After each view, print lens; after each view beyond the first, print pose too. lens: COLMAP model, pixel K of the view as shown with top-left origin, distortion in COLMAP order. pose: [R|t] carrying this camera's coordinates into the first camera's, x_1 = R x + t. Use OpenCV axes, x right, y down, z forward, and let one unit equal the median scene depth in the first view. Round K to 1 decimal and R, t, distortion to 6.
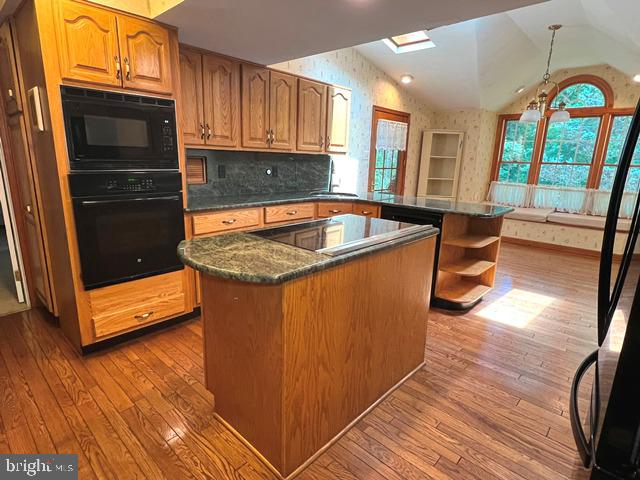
lens RADIAL K [[351.6, 0, 316.1], [0, 351.6, 240.5], [0, 0, 1]] dist [-0.001090, 0.000165]
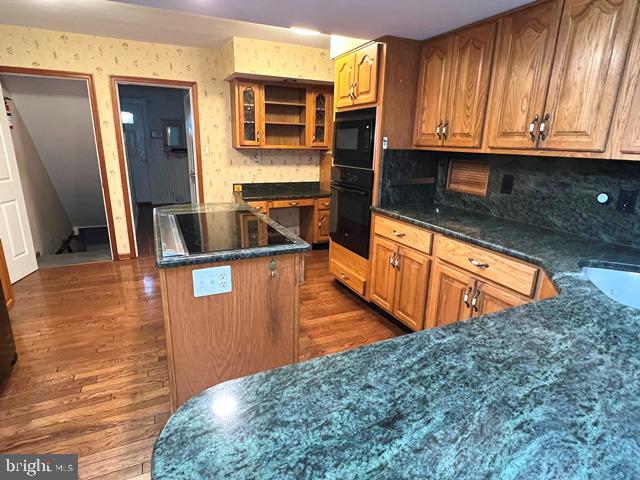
lens RADIAL K [[351.6, 0, 316.3], [0, 351.6, 239.1], [0, 0, 1]] dist [-0.001090, 0.000165]
pose [[-0.379437, 0.212028, -0.900595, 0.440240], [-0.242371, 0.916617, 0.317915, -0.191673], [0.892907, 0.338907, -0.296409, 0.770580]]
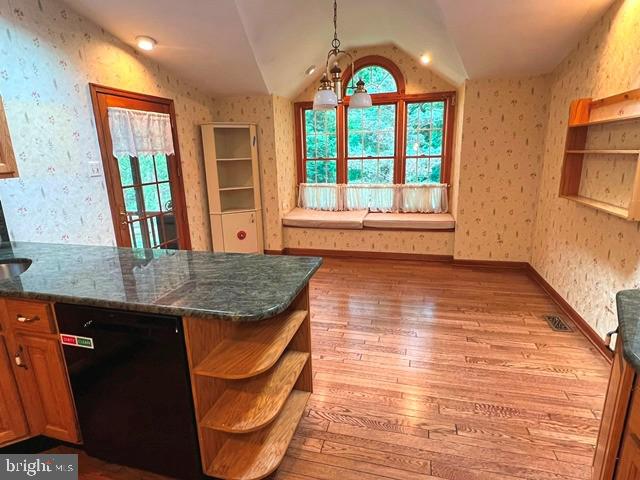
lens RADIAL K [[351.6, 0, 316.1], [0, 351.6, 241.1], [0, 0, 1]] dist [-0.001090, 0.000165]
pose [[0.886196, -0.169122, 0.431340, 0.252442], [0.161317, 0.985373, 0.054921, -0.121862], [-0.434319, 0.020912, 0.900516, 0.394744]]
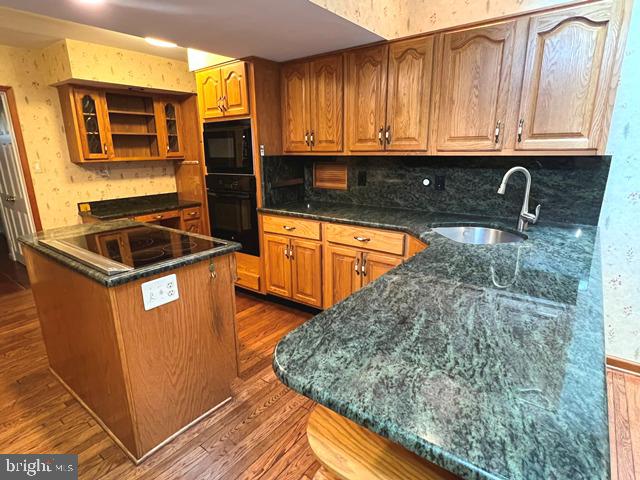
lens RADIAL K [[351.6, 0, 315.4], [0, 351.6, 241.3], [0, 0, 1]] dist [-0.001090, 0.000165]
pose [[0.091579, 0.224919, -0.970064, 0.532327], [-0.210335, 0.956548, 0.201928, -0.168653], [0.973331, 0.185546, 0.134908, 0.673934]]
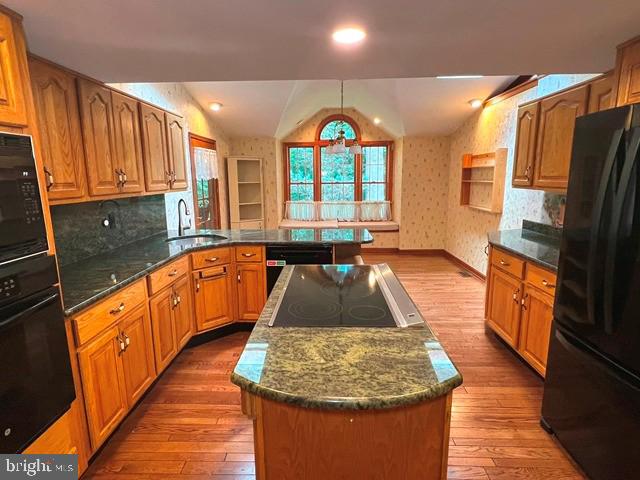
lens RADIAL K [[351.6, 0, 316.1], [0, 351.6, 240.2], [0, 0, 1]] dist [-0.001090, 0.000165]
pose [[0.753813, -0.156239, 0.638243, -0.263825], [0.183175, 0.982782, 0.024237, -0.093133], [-0.631041, 0.098640, 0.769453, 0.158472]]
